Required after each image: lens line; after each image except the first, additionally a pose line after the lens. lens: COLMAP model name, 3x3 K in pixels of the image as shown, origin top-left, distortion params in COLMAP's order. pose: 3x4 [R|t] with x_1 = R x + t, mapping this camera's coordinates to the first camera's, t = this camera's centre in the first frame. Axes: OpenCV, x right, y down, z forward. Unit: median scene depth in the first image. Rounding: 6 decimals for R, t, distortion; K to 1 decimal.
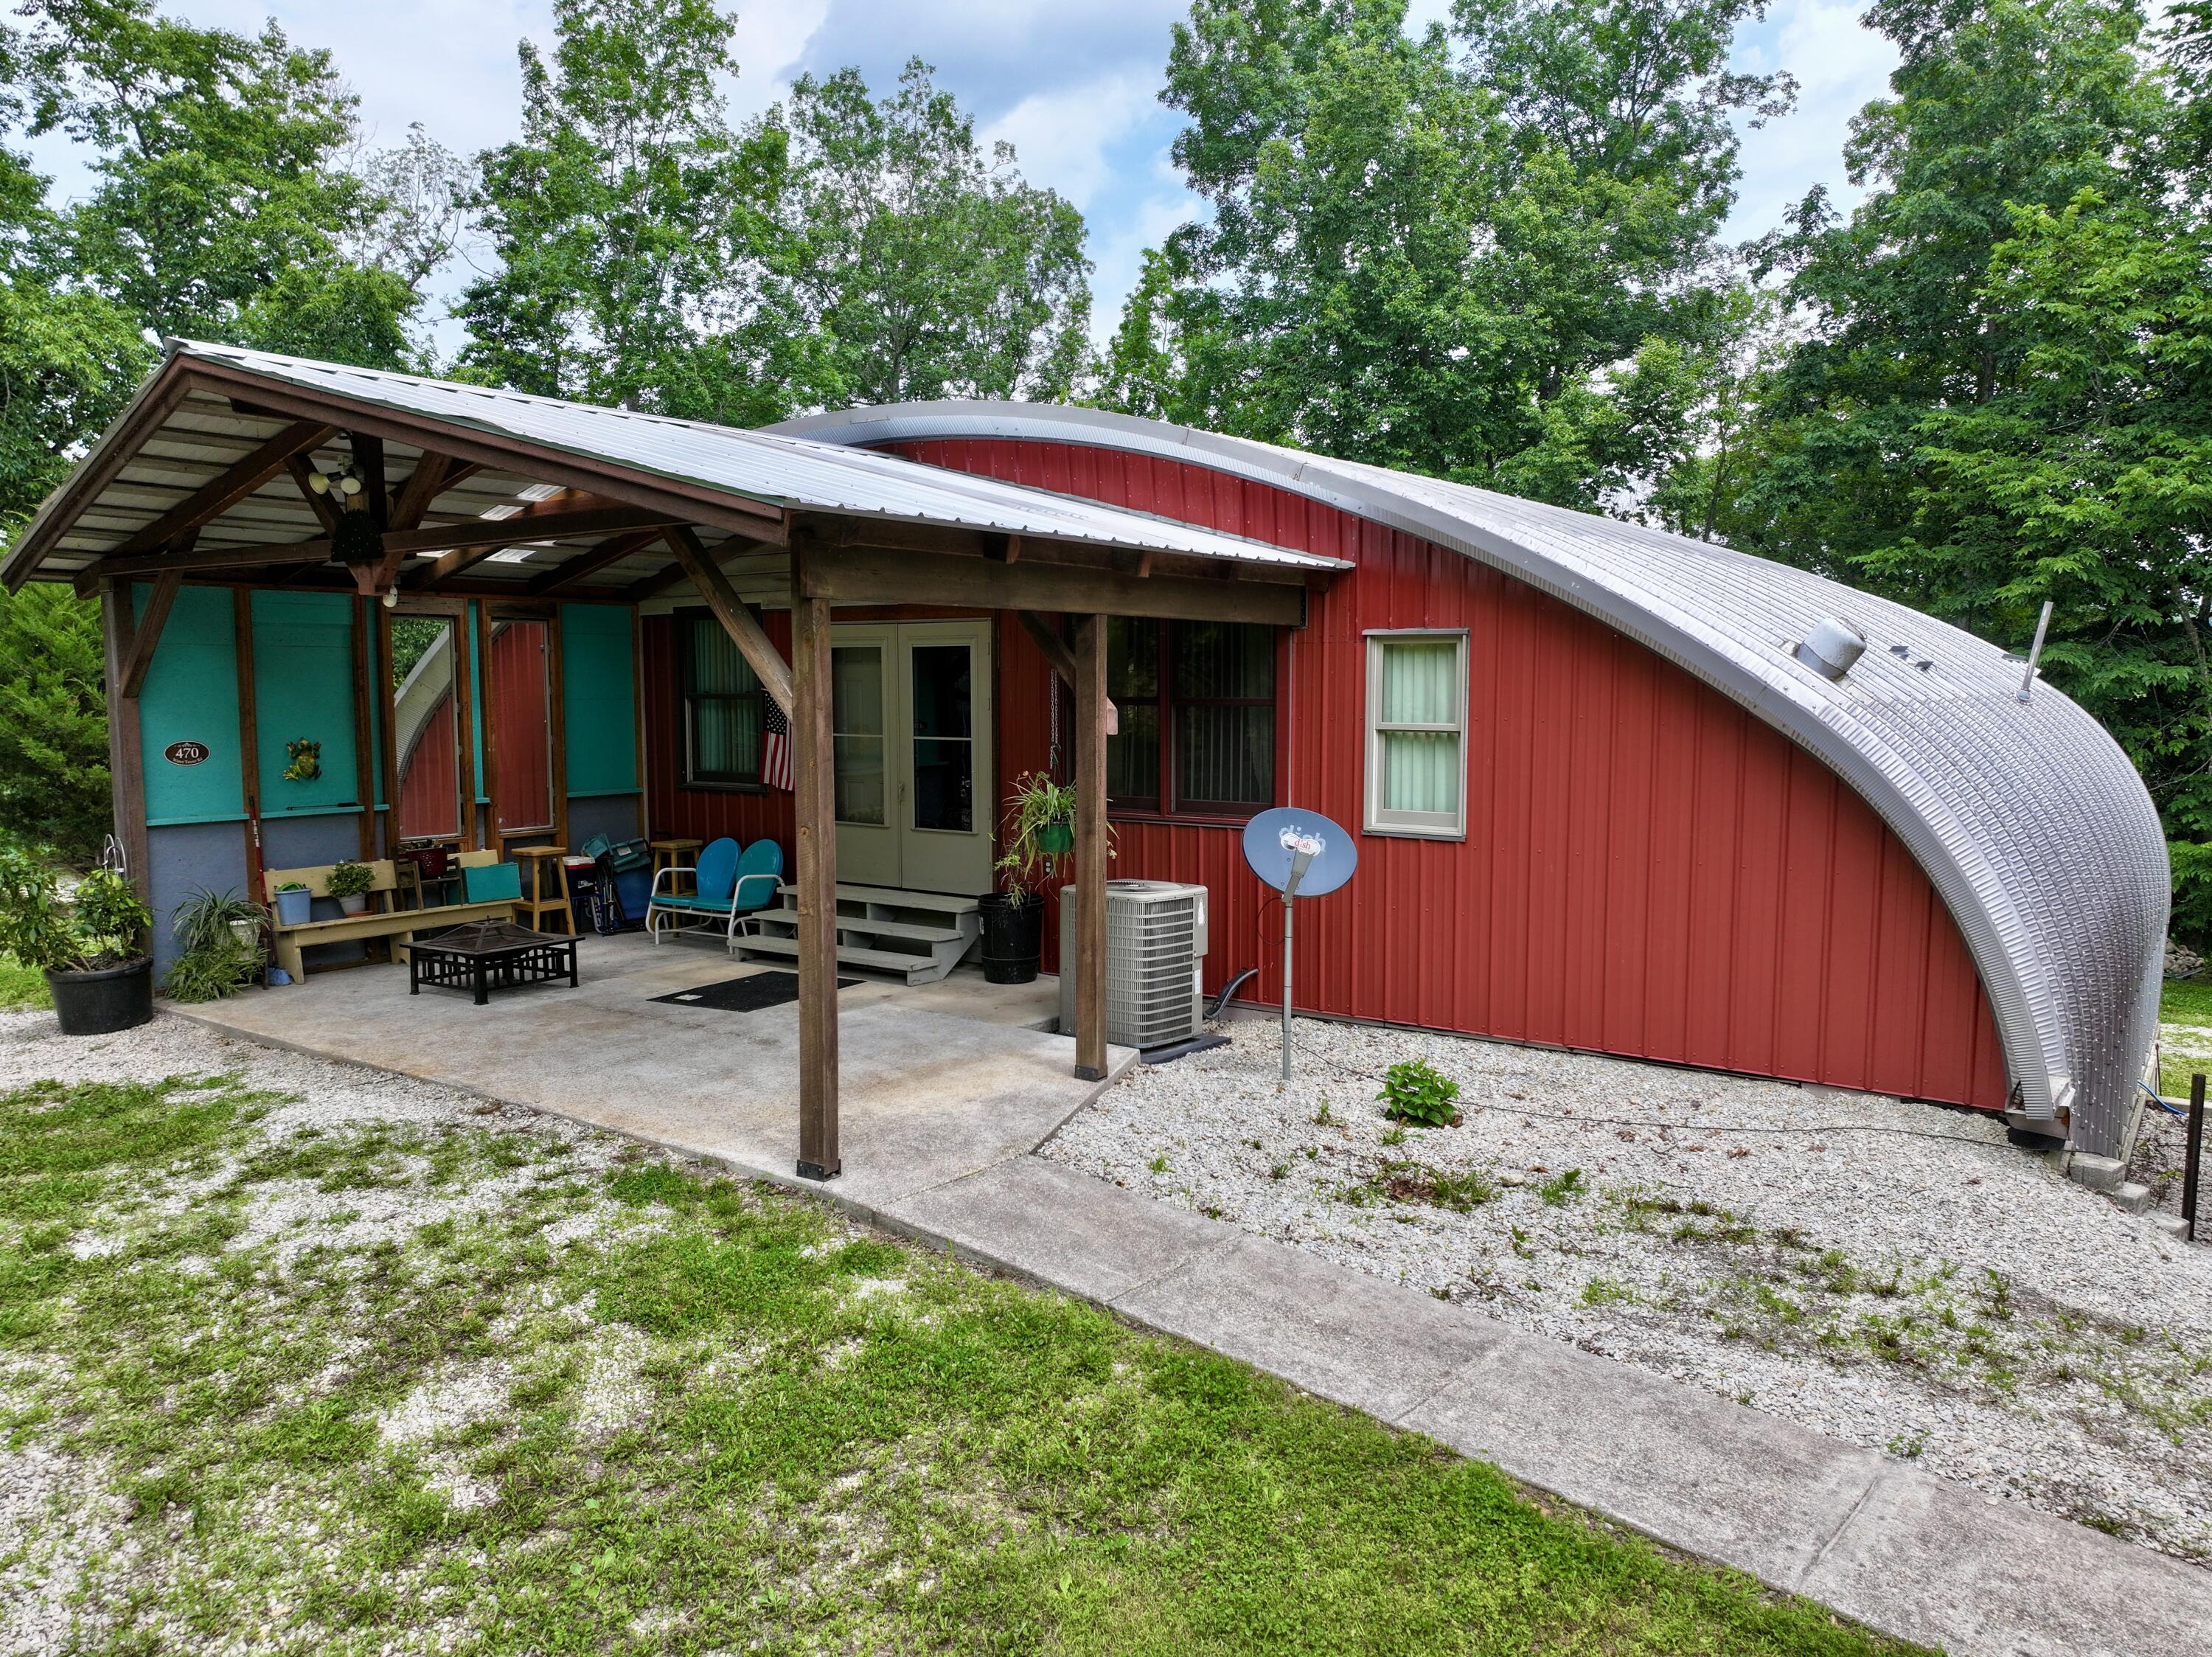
lens RADIAL K [[1542.4, 0, 1115.2], [0, 1542.4, 824.4], [0, 0, 1]] dist [0.001490, 0.006610]
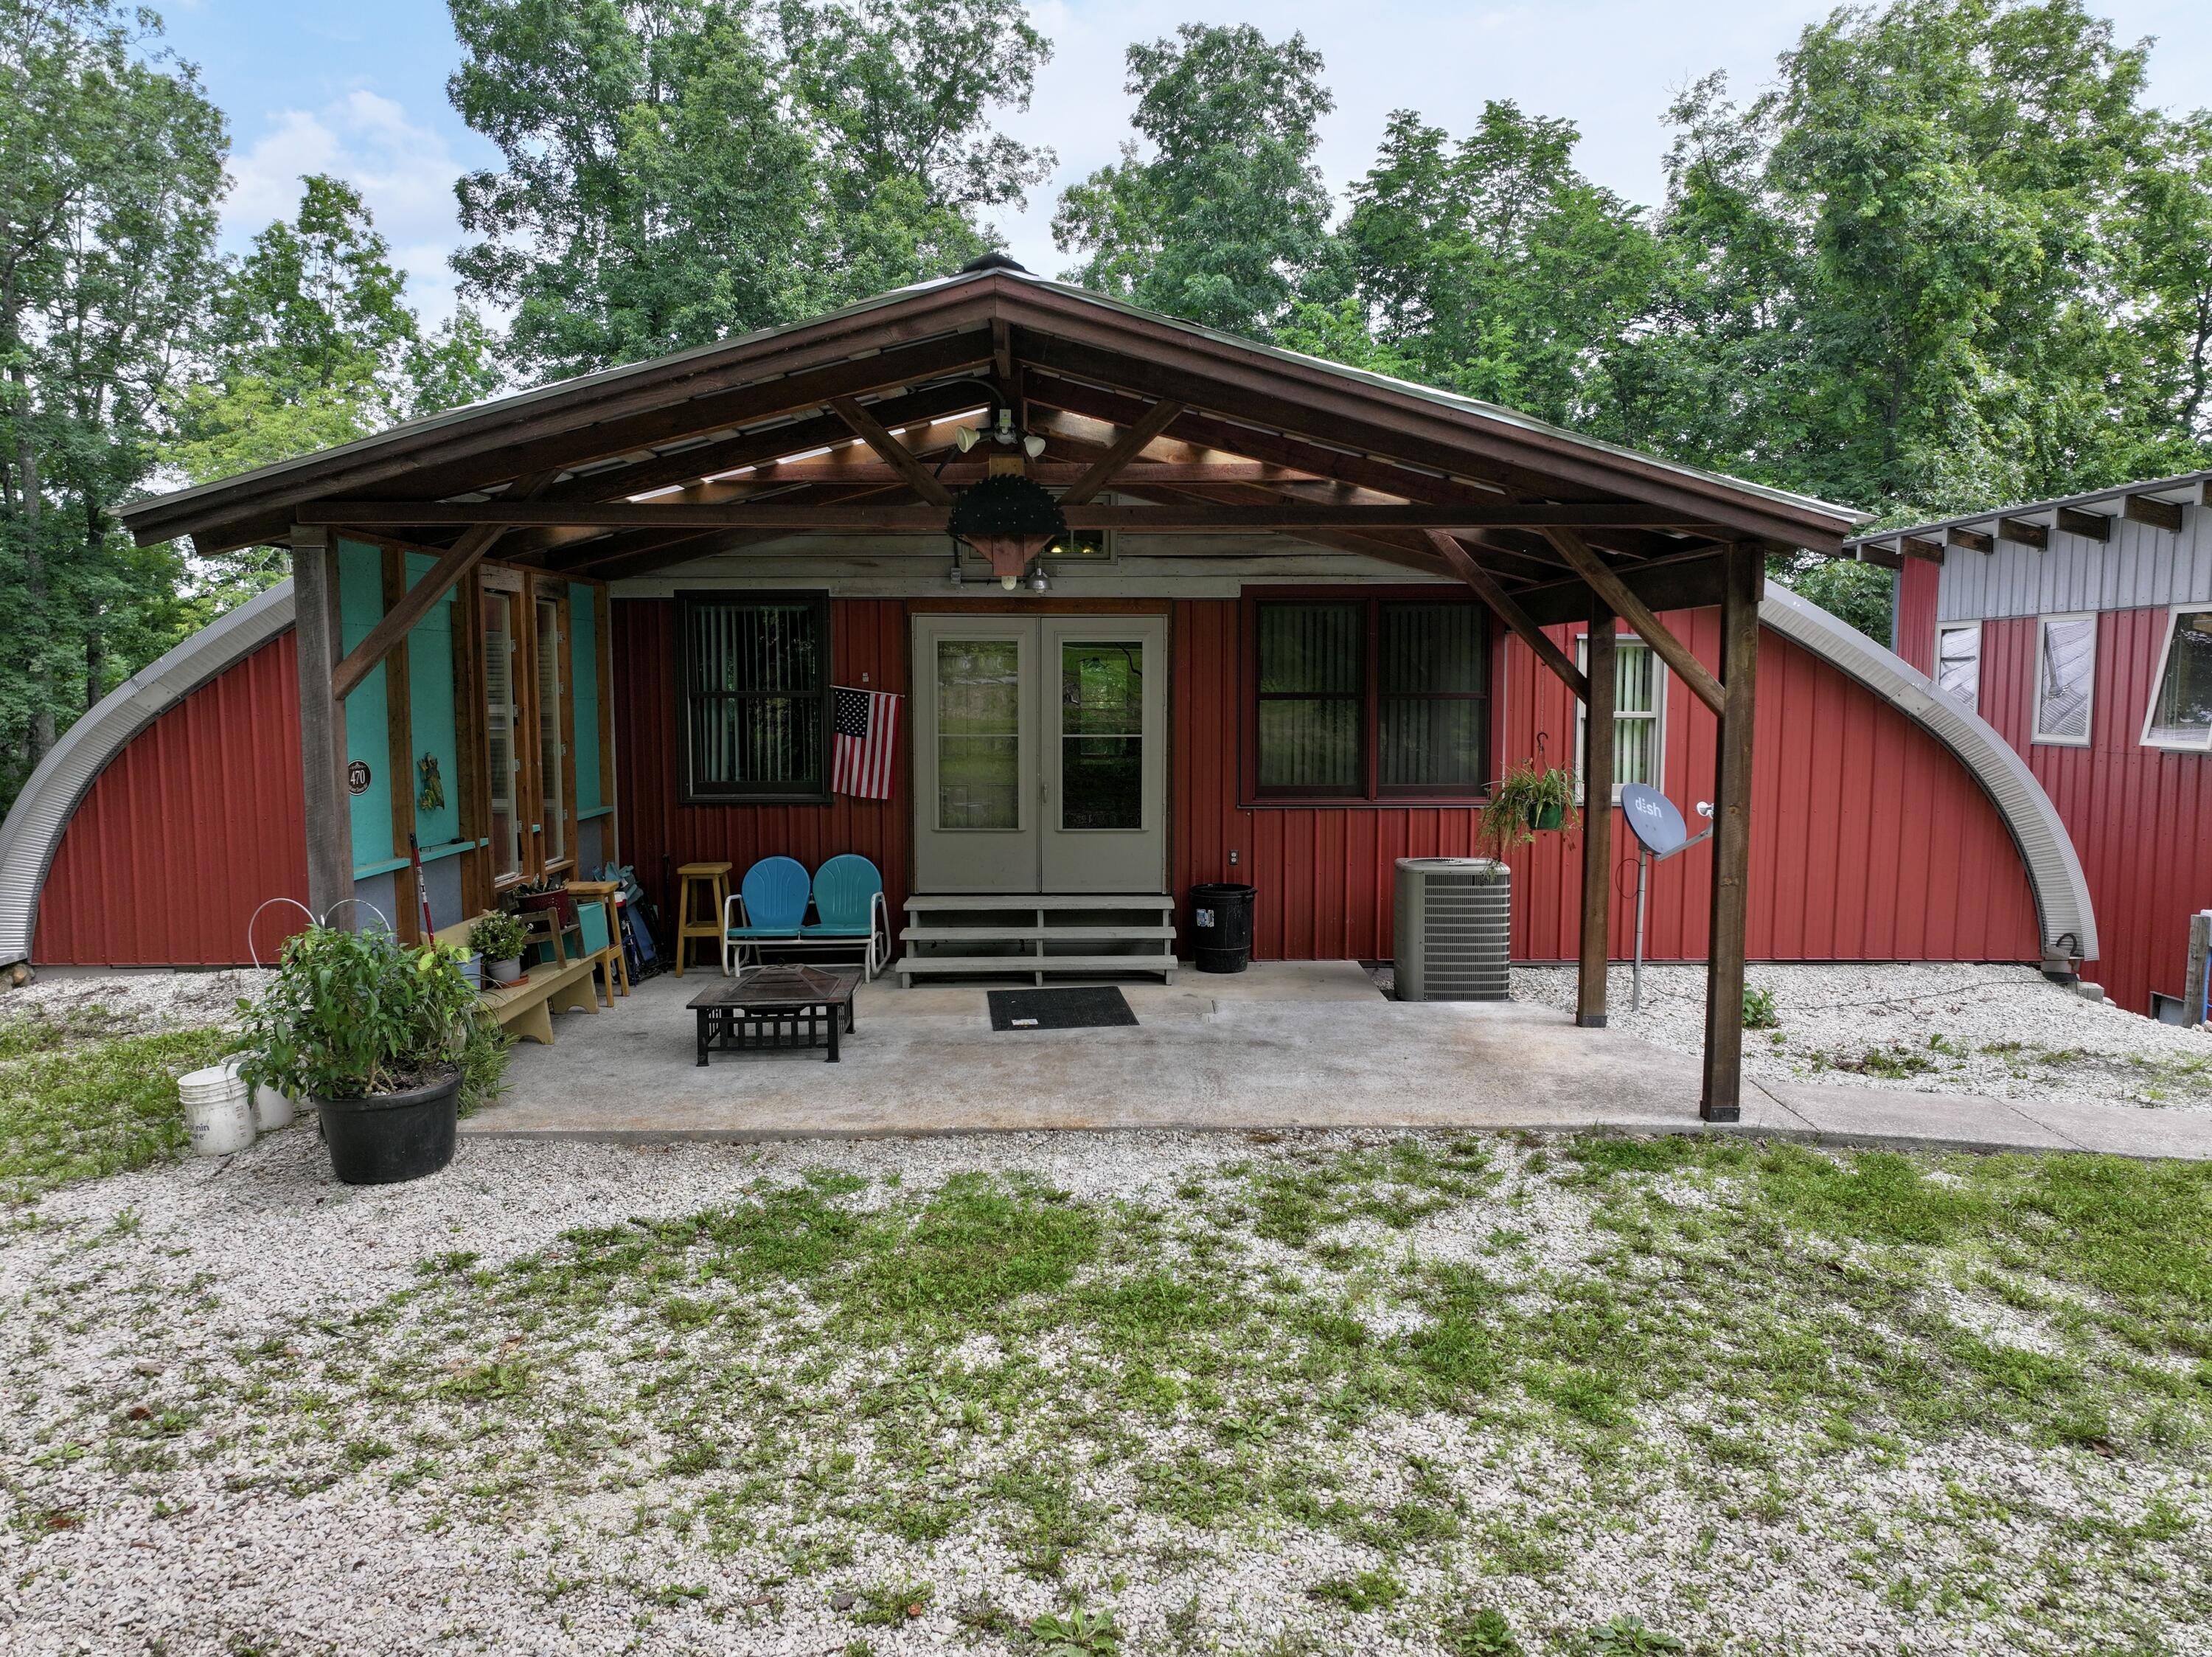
lens RADIAL K [[1542.4, 0, 1115.2], [0, 1542.4, 824.4], [0, 0, 1]] dist [0.001490, 0.006610]
pose [[0.799098, -0.053115, 0.598850, -1.132784], [0.053217, 0.998429, 0.017544, -0.026176], [-0.598841, 0.017850, 0.800669, 0.343581]]
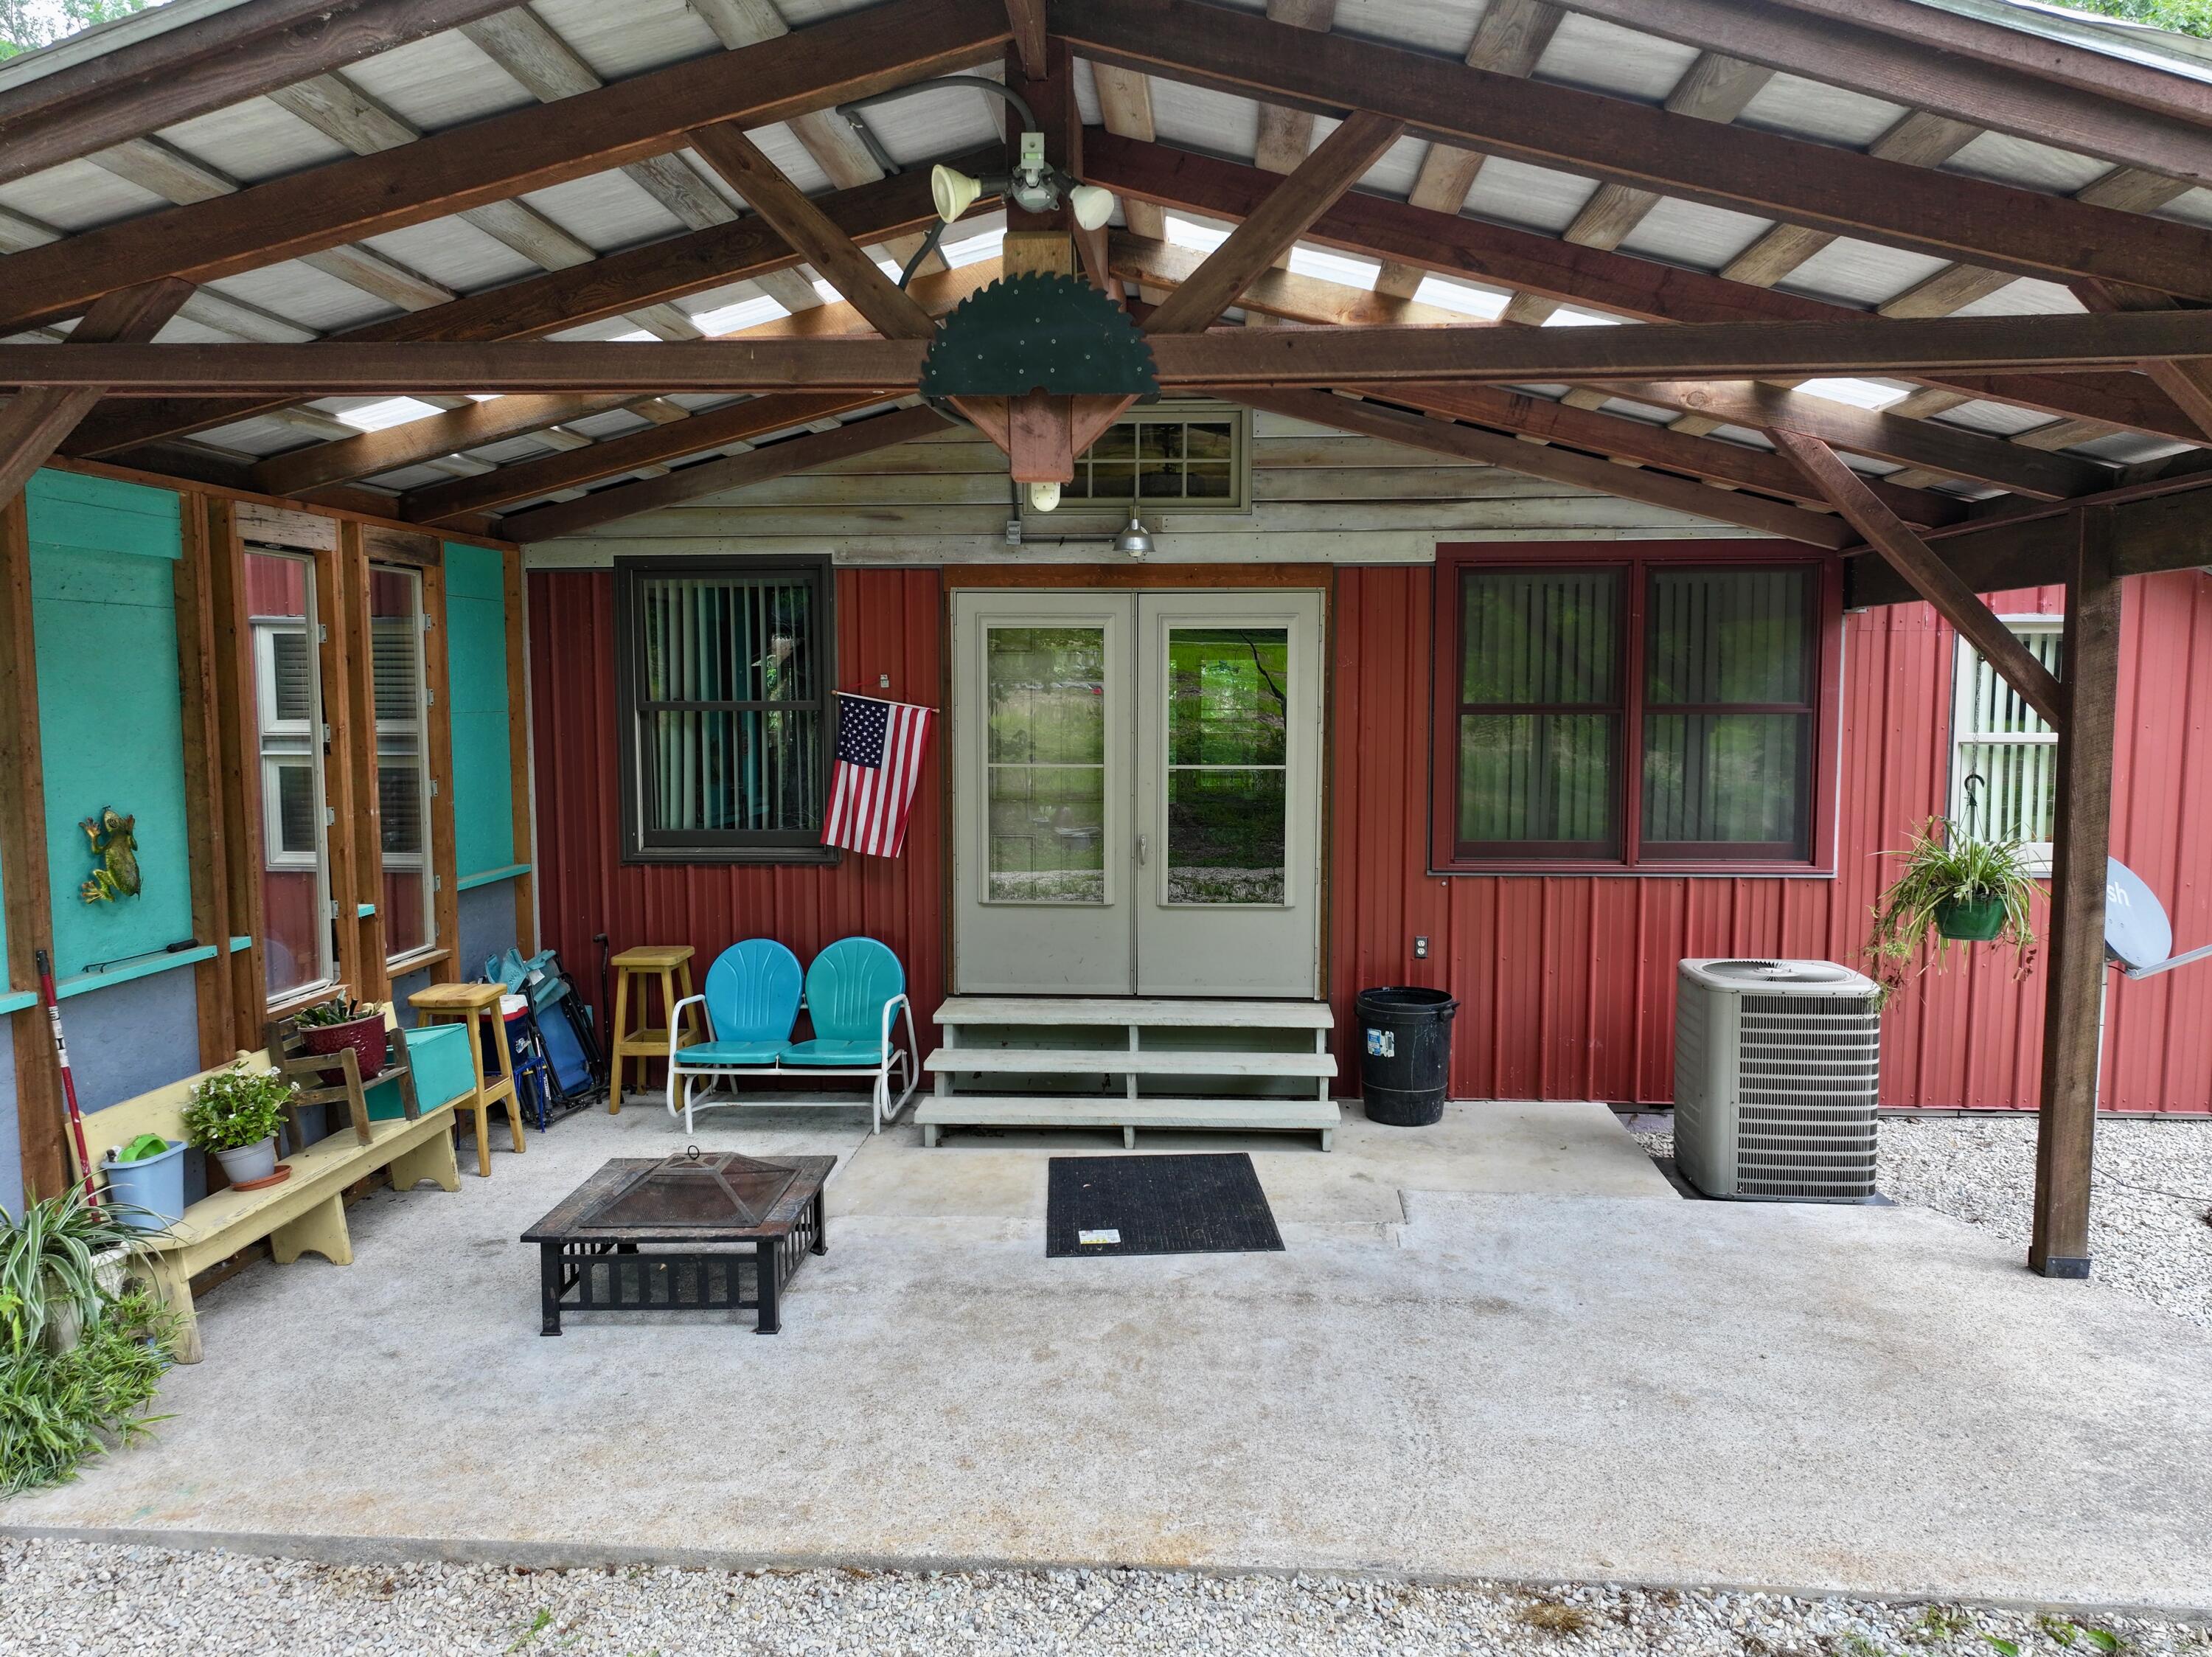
lens RADIAL K [[1542.4, 0, 1115.2], [0, 1542.4, 824.4], [0, 0, 1]] dist [0.001490, 0.006610]
pose [[0.845098, -0.046189, 0.532612, -0.828765], [0.047344, 0.998812, 0.011499, -0.066472], [-0.532510, 0.015498, 0.846282, 0.753056]]
